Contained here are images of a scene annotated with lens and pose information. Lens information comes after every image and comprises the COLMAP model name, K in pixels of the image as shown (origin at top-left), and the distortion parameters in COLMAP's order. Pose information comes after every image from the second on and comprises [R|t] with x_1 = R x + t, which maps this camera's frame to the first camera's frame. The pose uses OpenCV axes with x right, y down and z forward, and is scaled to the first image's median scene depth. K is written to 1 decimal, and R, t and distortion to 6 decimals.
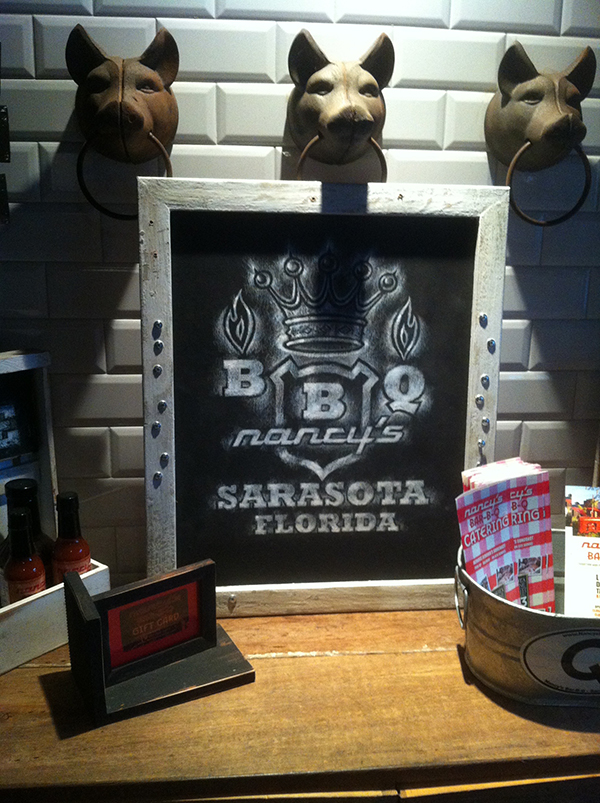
lens RADIAL K [[688.5, 0, 299.0], [0, 688.5, 401.8], [0, 0, 1]] dist [0.015680, -0.021169]
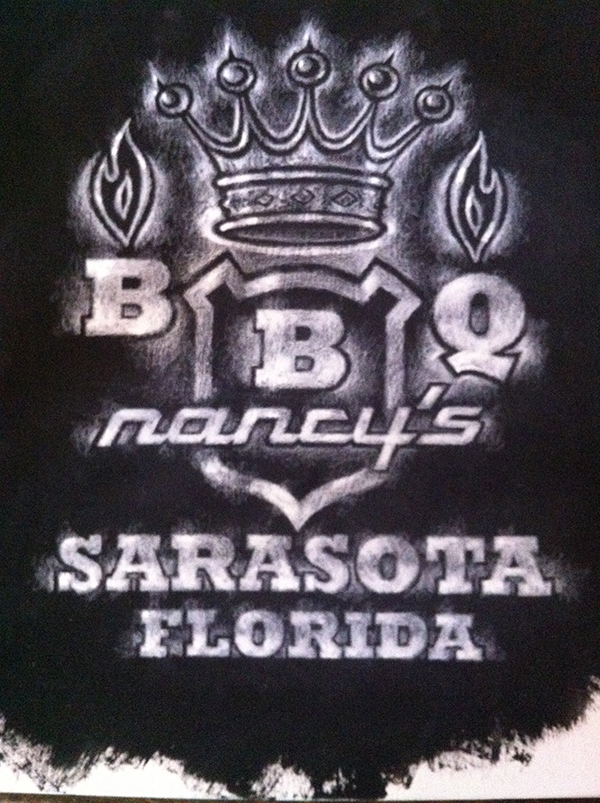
lens RADIAL K [[688.5, 0, 301.0], [0, 688.5, 400.3], [0, 0, 1]] dist [0.015680, -0.021169]
pose [[0.993655, -0.012087, -0.111821, 0.086883], [-0.015841, 0.969260, -0.245530, 0.143905], [0.111351, 0.245743, 0.962918, 0.567370]]
